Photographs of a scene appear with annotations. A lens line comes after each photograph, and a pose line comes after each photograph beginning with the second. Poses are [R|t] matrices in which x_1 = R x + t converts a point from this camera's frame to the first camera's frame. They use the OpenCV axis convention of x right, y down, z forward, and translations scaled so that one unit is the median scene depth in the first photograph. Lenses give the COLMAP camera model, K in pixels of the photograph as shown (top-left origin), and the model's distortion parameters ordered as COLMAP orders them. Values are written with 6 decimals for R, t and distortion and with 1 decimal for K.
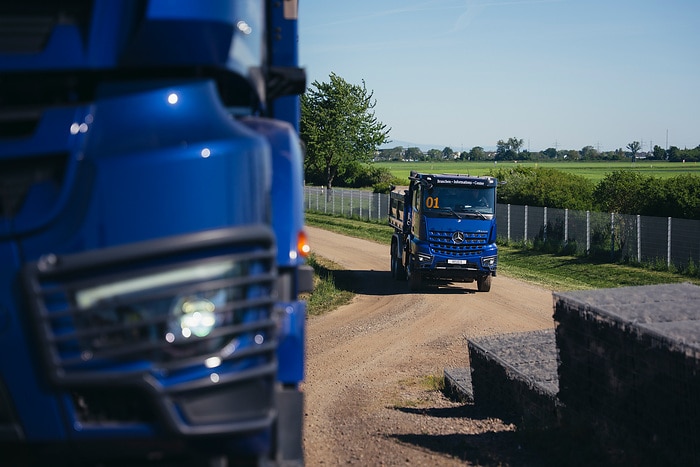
lens RADIAL K [[1386.9, 0, 350.0], [0, 1386.9, 233.5], [0, 0, 1]] dist [0.529710, 0.058550]
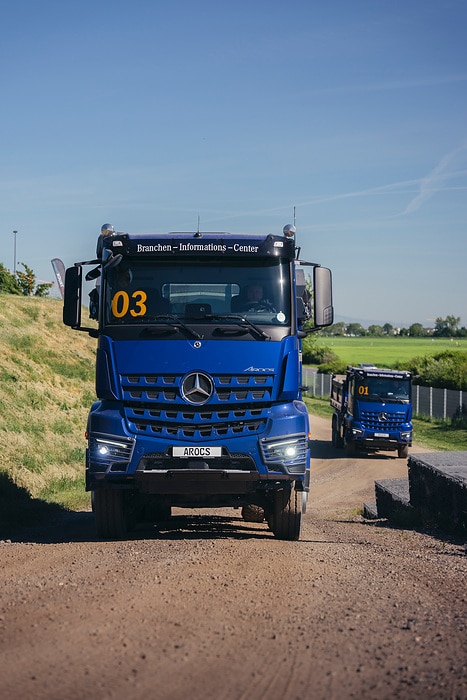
lens RADIAL K [[1386.9, 0, 233.5], [0, 1386.9, 350.0], [0, 0, 1]] dist [0.529710, 0.058550]
pose [[0.998990, 0.015784, -0.042073, -0.009189], [-0.017315, 0.999192, -0.036276, -0.009453], [0.041466, 0.036968, 0.998456, -0.323246]]
